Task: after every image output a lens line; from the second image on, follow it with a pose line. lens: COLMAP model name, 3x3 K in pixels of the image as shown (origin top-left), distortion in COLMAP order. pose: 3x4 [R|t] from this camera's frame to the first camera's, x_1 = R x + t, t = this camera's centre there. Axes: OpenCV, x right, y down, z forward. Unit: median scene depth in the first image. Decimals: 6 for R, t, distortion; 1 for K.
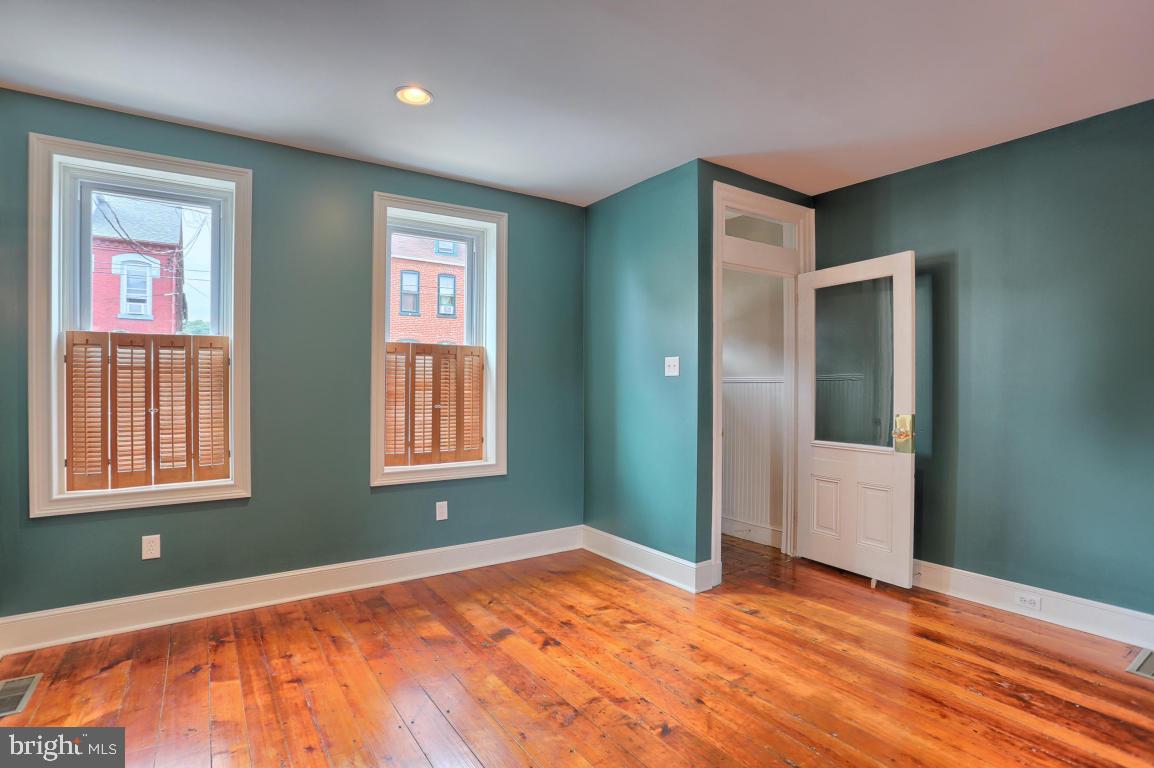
lens RADIAL K [[561.7, 0, 579.0], [0, 561.7, 396.5], [0, 0, 1]] dist [-0.049667, 0.001308]
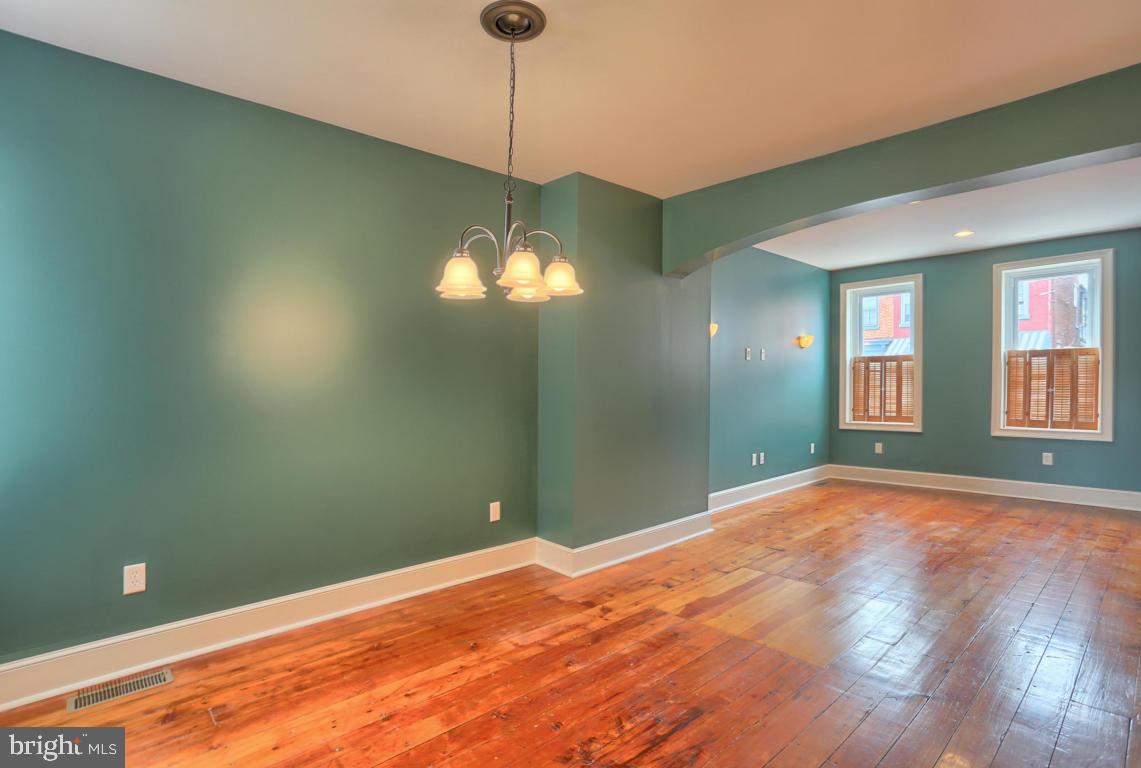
lens RADIAL K [[565.5, 0, 545.5], [0, 565.5, 396.6], [0, 0, 1]] dist [-0.054208, 0.025245]
pose [[0.106814, 0.023792, -0.993994, 1.233264], [-0.004245, 0.999715, 0.023473, 0.006723], [0.994270, 0.001712, 0.106884, -0.583145]]
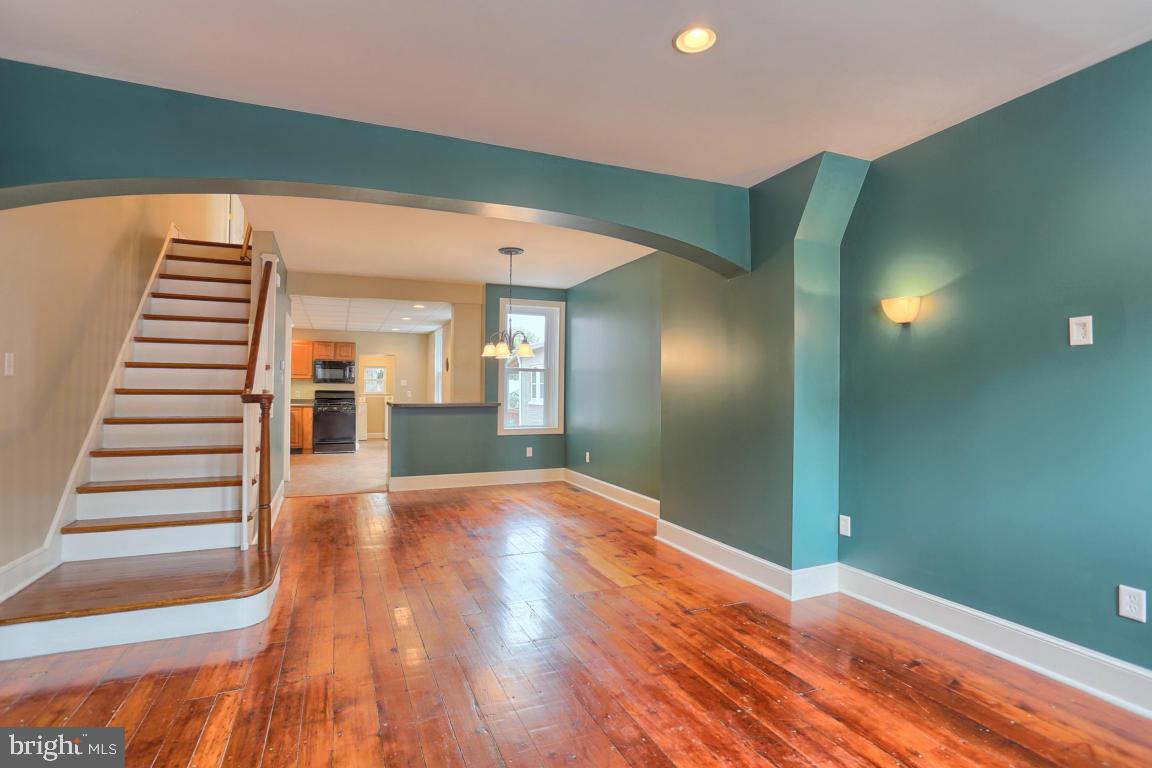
lens RADIAL K [[564.5, 0, 565.8], [0, 564.5, 384.7], [0, 0, 1]] dist [-0.065525, 0.028129]
pose [[-0.975189, -0.000434, 0.221373, 0.042471], [0.001410, 0.999966, 0.008171, -0.018625], [-0.221369, 0.008280, -0.975155, 1.056930]]
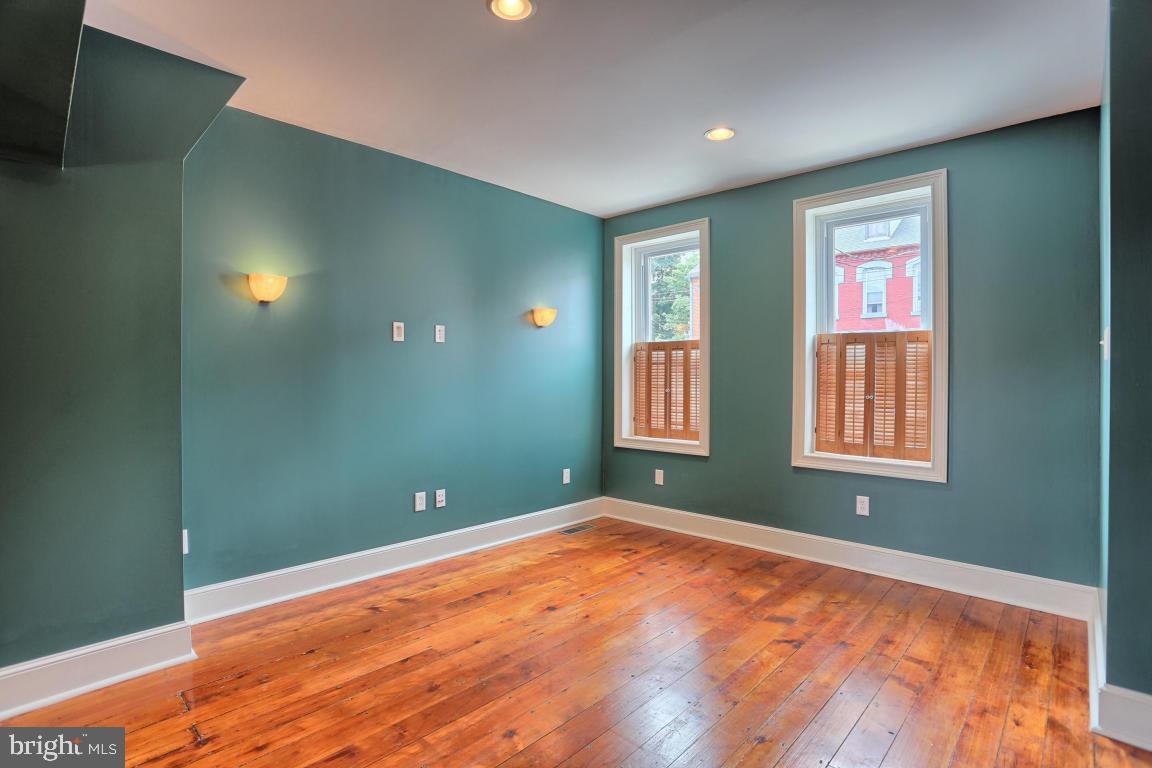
lens RADIAL K [[564.5, 0, 565.8], [0, 564.5, 384.7], [0, 0, 1]] dist [-0.065525, 0.028129]
pose [[0.209331, 0.015771, -0.977718, 0.650677], [-0.024148, 0.999648, 0.010954, -0.001534], [0.977547, 0.021316, 0.209638, 0.338492]]
